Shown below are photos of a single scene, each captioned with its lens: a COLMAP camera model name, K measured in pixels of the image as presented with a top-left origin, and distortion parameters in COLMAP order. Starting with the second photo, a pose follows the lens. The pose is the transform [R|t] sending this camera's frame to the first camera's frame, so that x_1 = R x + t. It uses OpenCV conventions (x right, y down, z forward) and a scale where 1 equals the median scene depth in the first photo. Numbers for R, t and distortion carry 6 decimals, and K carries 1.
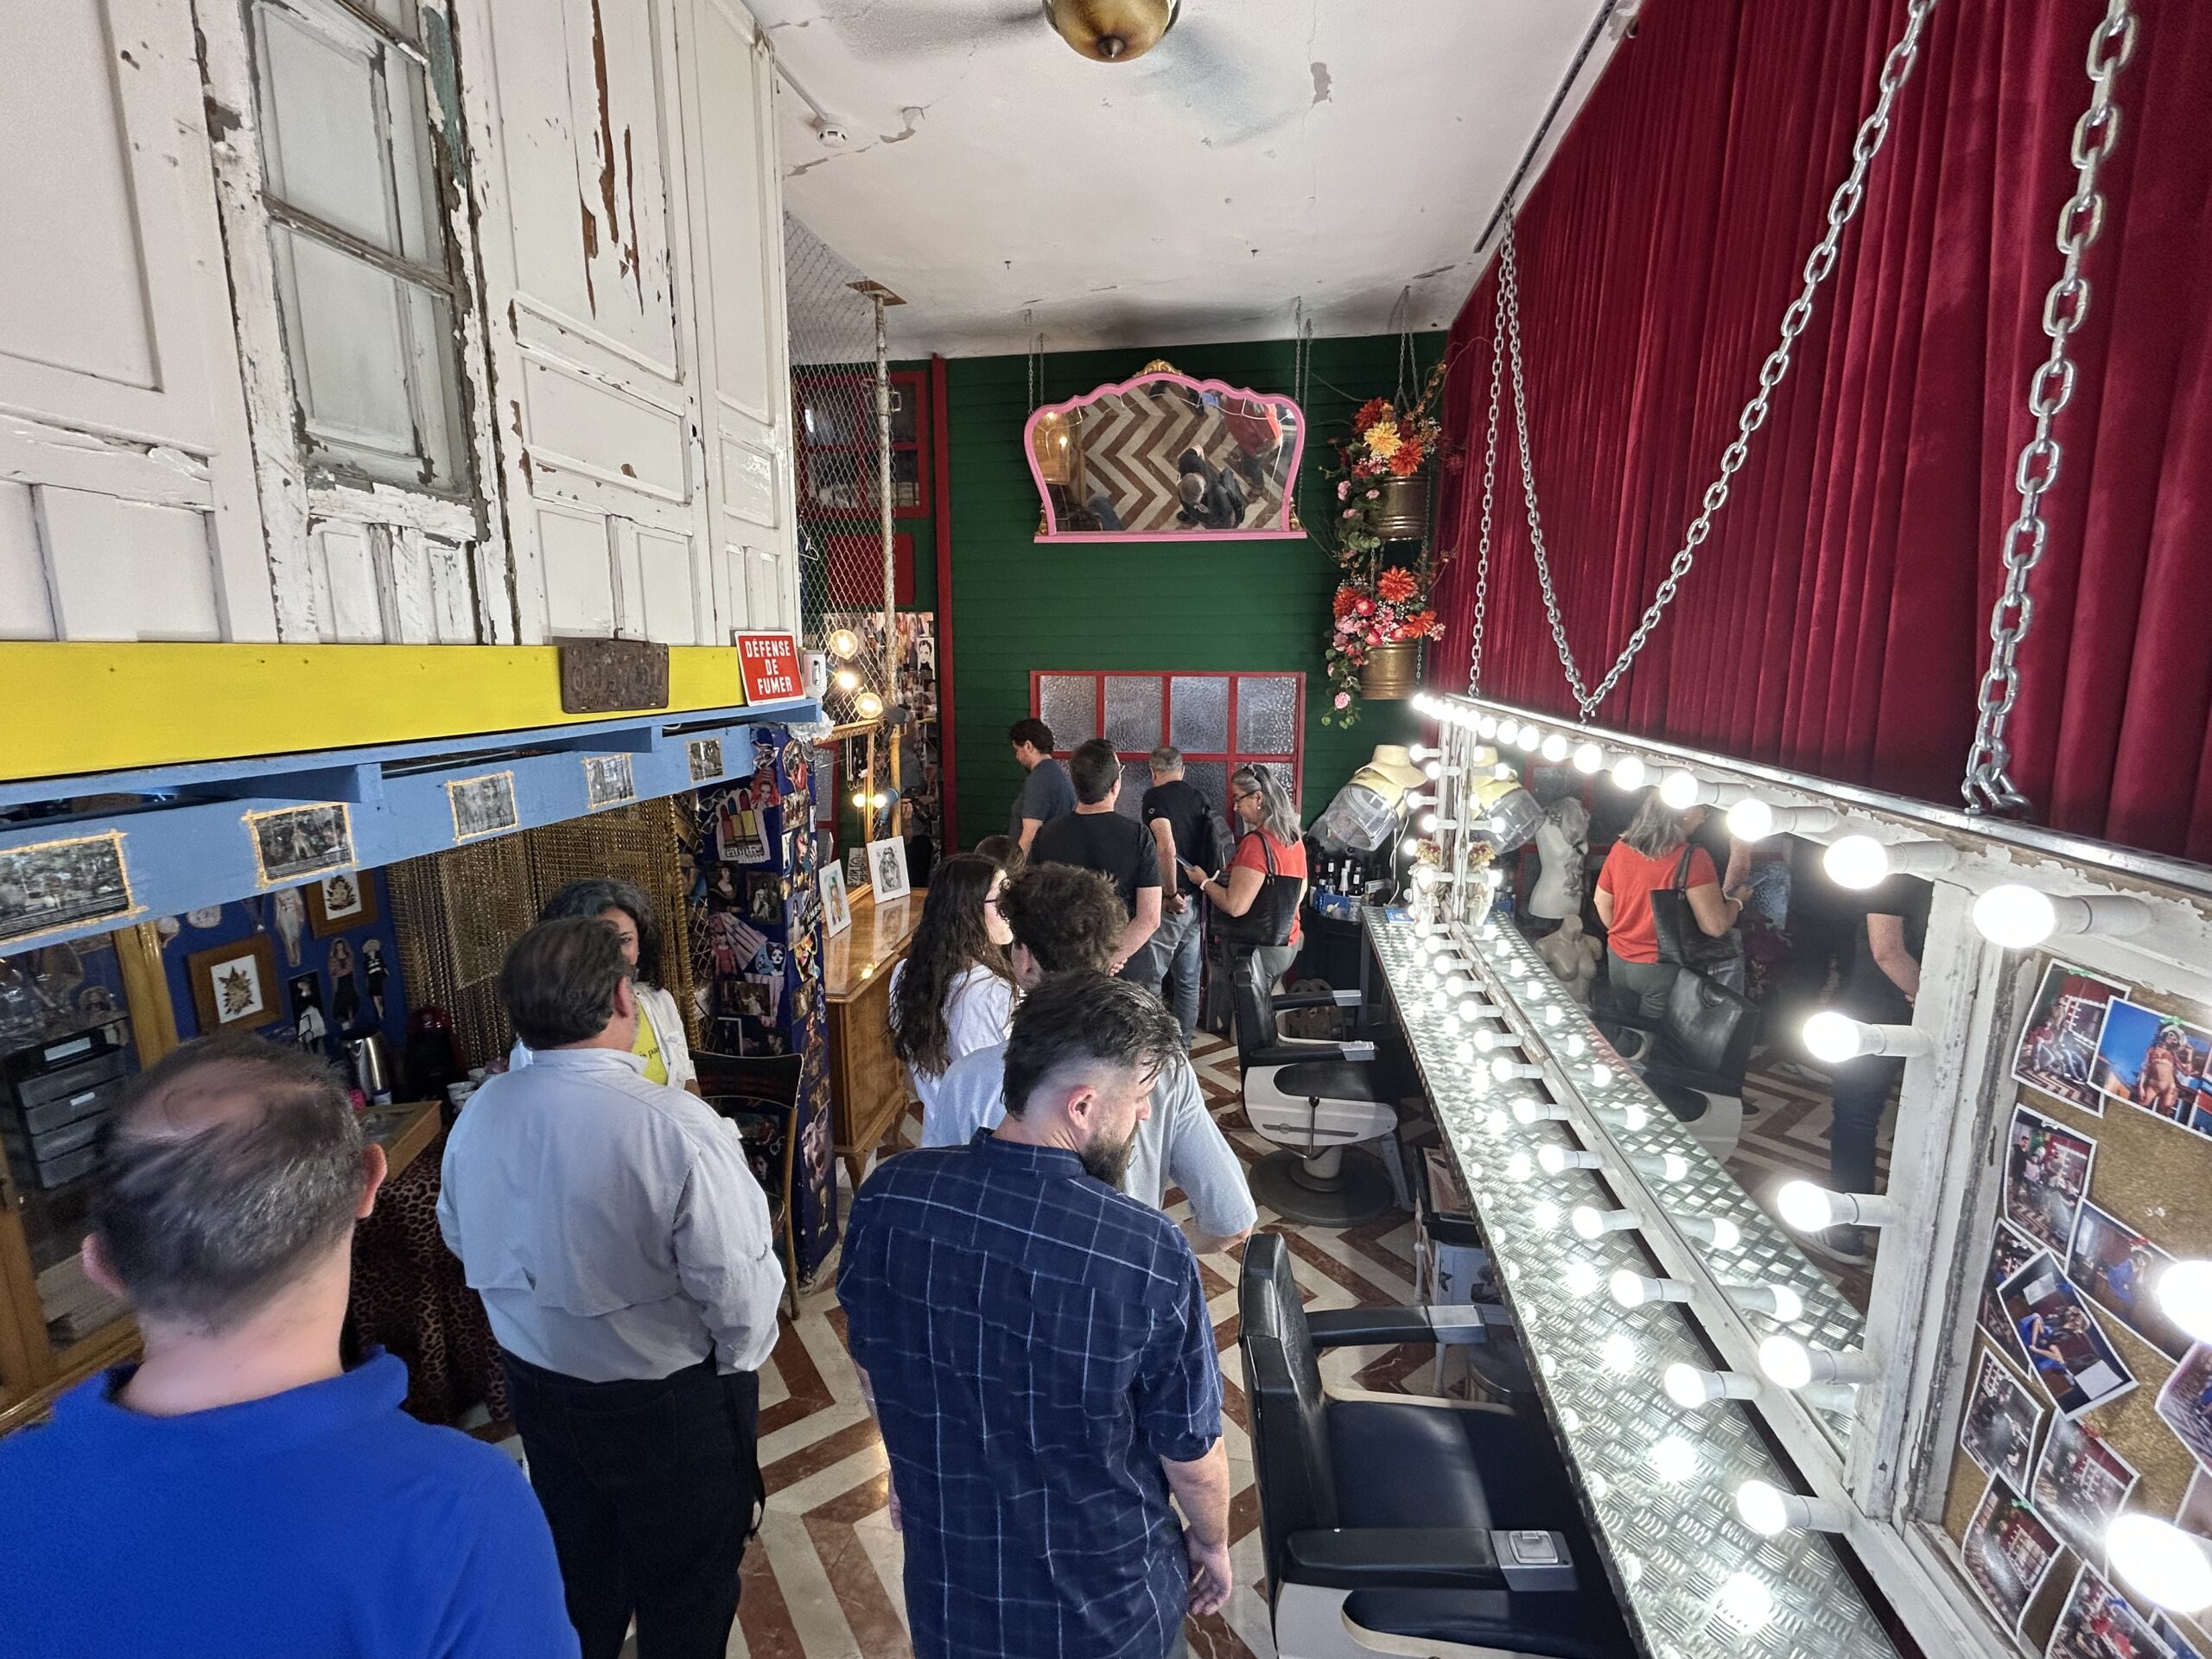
lens RADIAL K [[900.6, 0, 1107.8], [0, 900.6, 823.5], [0, 0, 1]] dist [-0.001405, 0.000000]
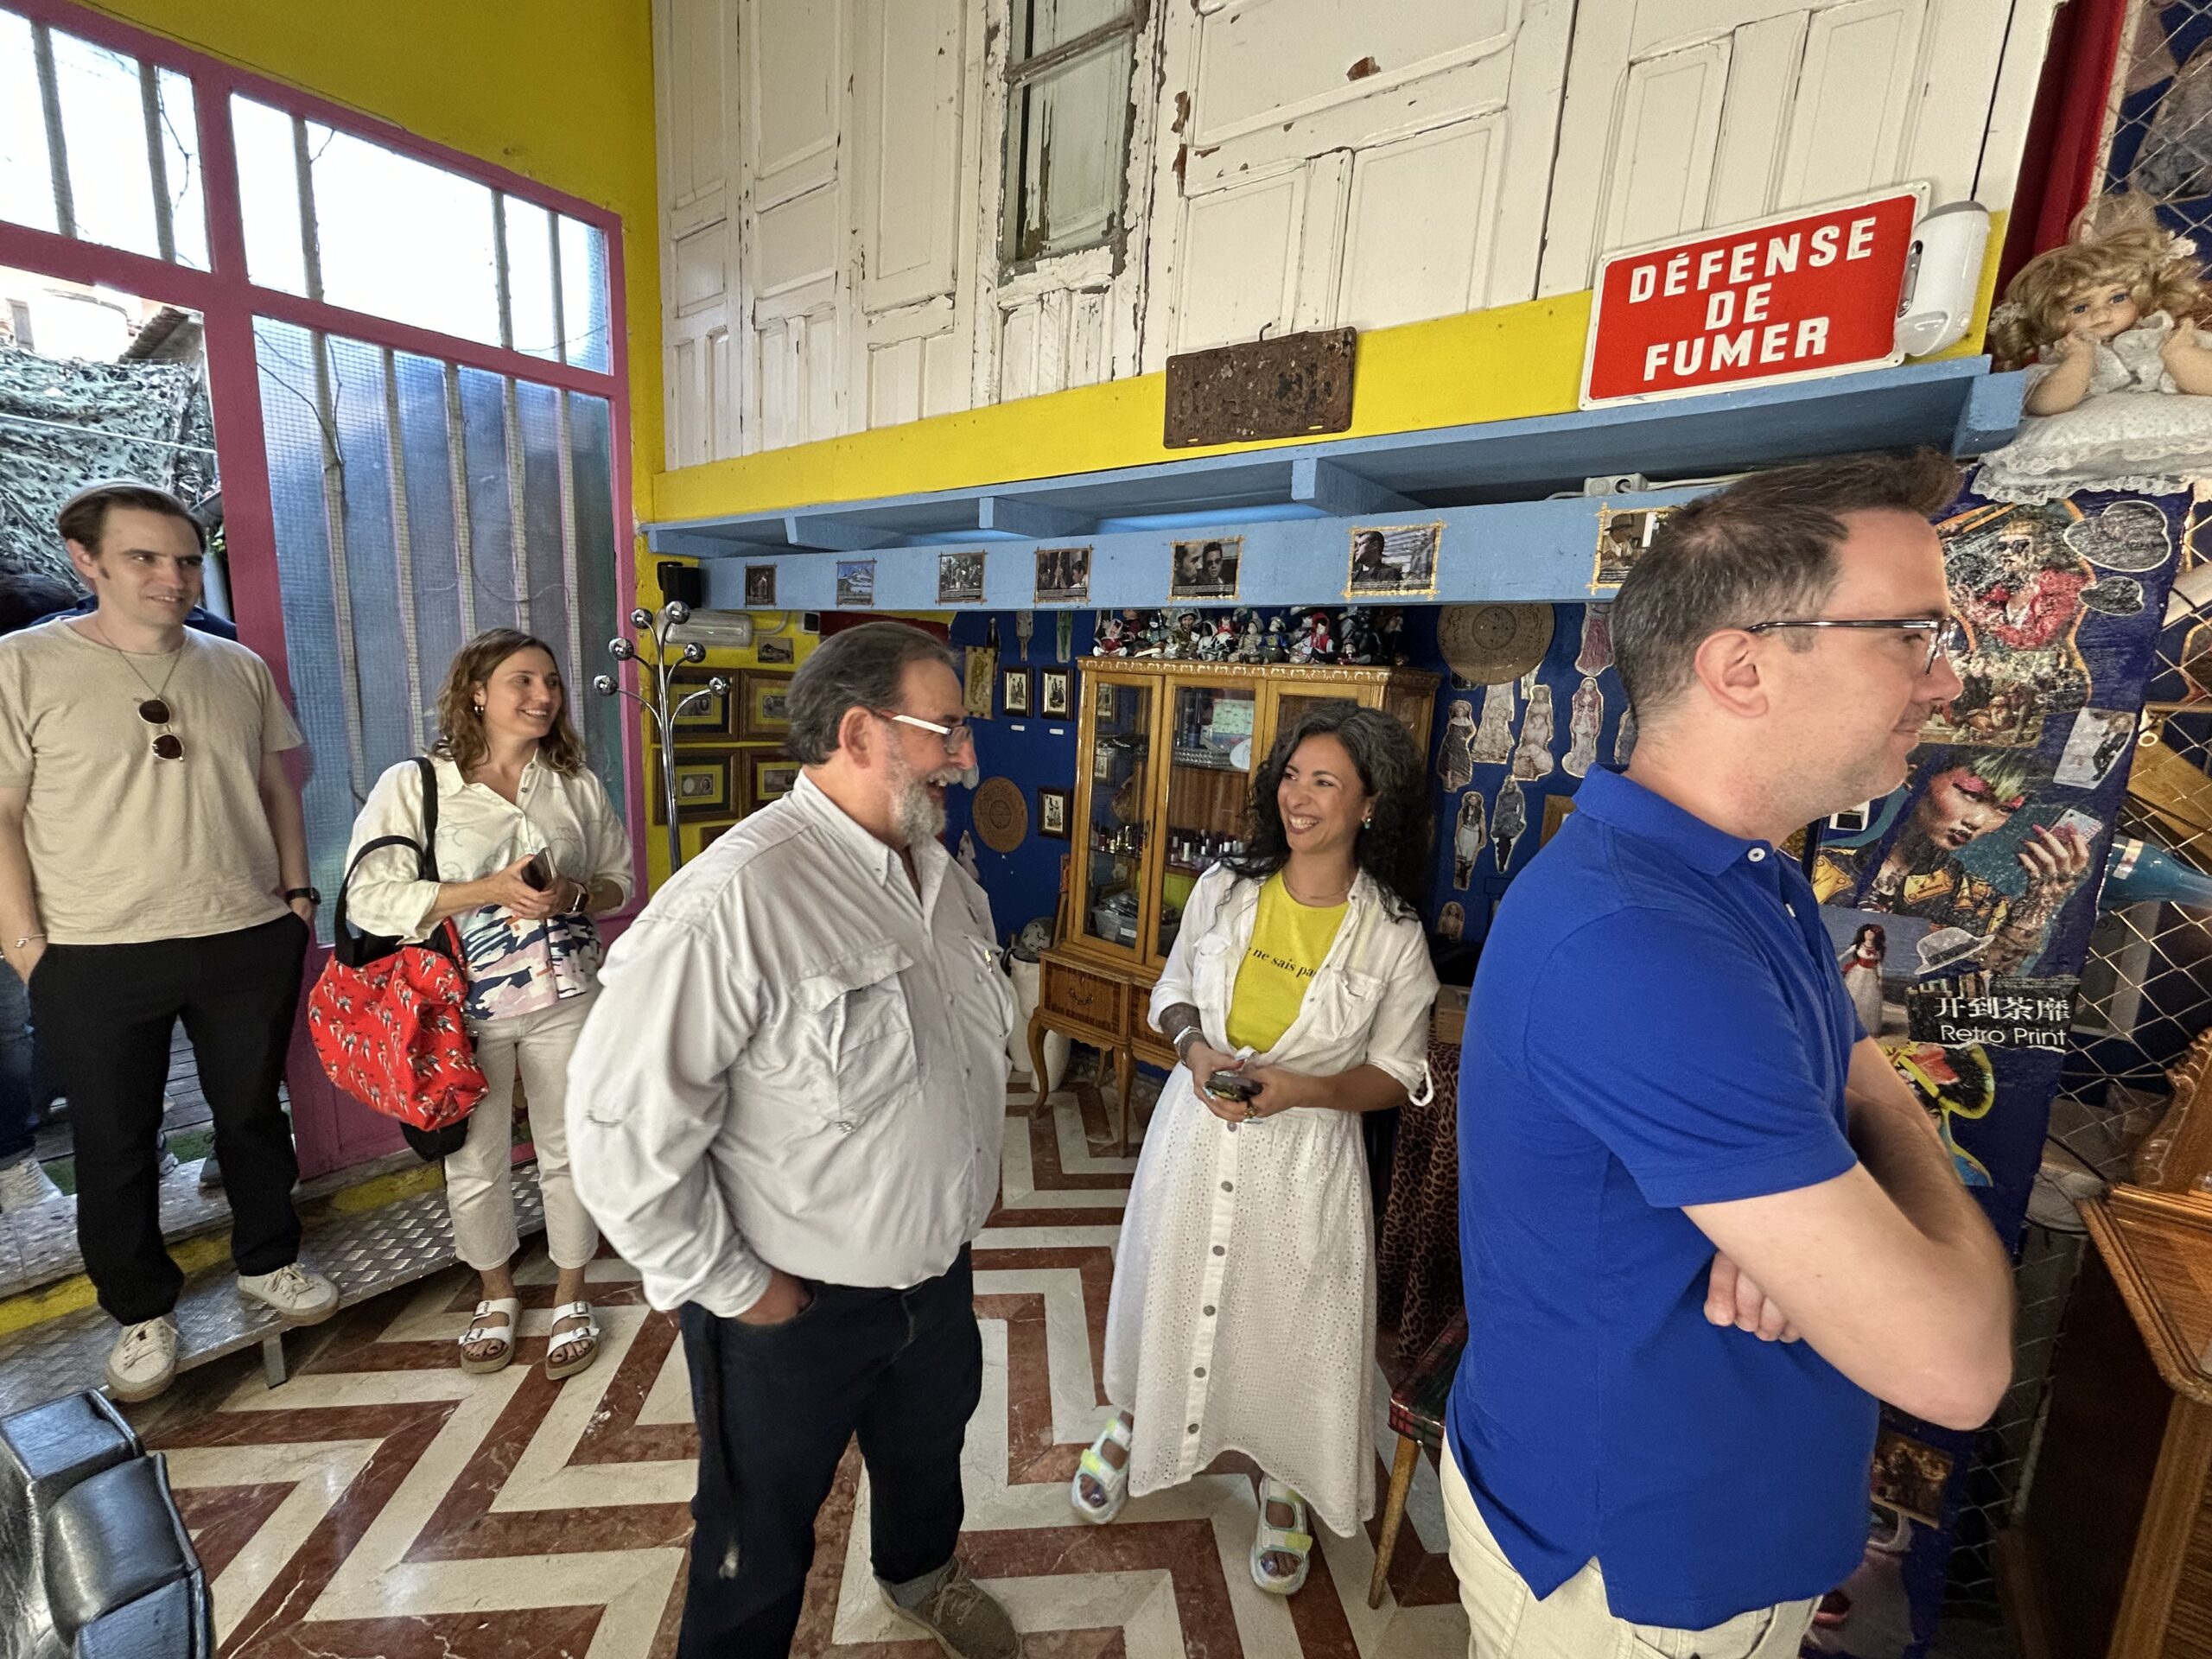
lens RADIAL K [[900.6, 0, 1102.4], [0, 900.6, 828.5], [0, 0, 1]] dist [-0.001405, 0.000000]
pose [[-0.470730, 0.133301, -0.872149, 0.225864], [-0.200577, 0.946467, 0.252919, 0.018575], [0.859175, 0.293990, -0.418793, 1.256992]]
